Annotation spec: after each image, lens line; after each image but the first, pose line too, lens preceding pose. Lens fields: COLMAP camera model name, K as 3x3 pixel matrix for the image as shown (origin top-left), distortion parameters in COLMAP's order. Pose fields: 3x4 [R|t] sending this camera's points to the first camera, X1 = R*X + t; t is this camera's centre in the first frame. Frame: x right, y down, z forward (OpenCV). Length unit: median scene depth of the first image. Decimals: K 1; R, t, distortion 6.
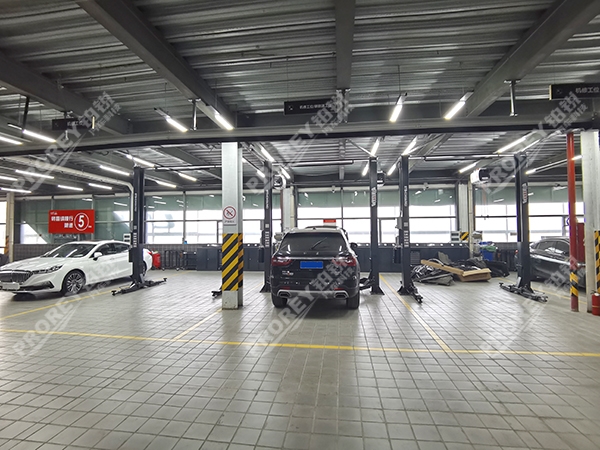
lens RADIAL K [[301.6, 0, 298.3], [0, 301.6, 224.8], [0, 0, 1]] dist [-0.003994, -0.003021]
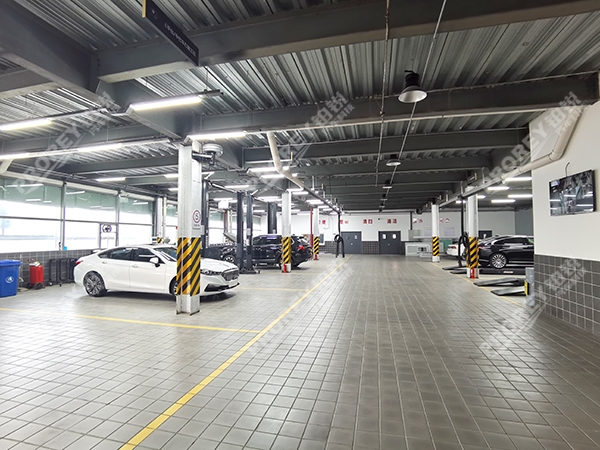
lens RADIAL K [[301.6, 0, 296.3], [0, 301.6, 225.5], [0, 0, 1]] dist [-0.003994, -0.003021]
pose [[0.078481, 0.040219, 0.996104, -1.001763], [-0.029602, 0.998839, -0.037997, 0.011969], [-0.996476, -0.026504, 0.079580, 0.349580]]
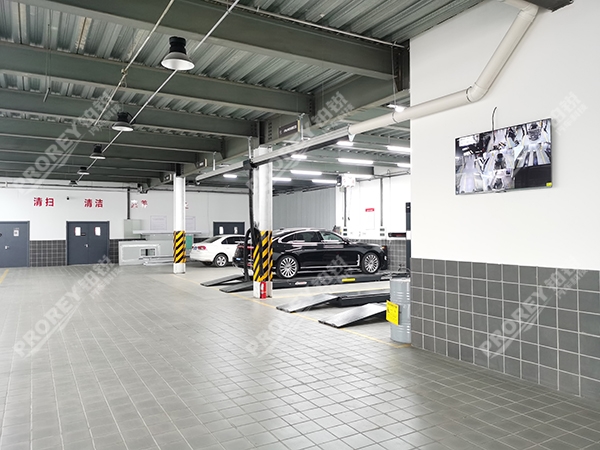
lens RADIAL K [[462.4, 0, 303.0], [0, 462.4, 226.9], [0, 0, 1]] dist [0.062103, -0.001290]
pose [[-0.644177, 0.012821, 0.764769, -0.820416], [-0.013239, 0.999523, -0.027908, 0.012249], [-0.764762, -0.028103, -0.643700, 0.376141]]
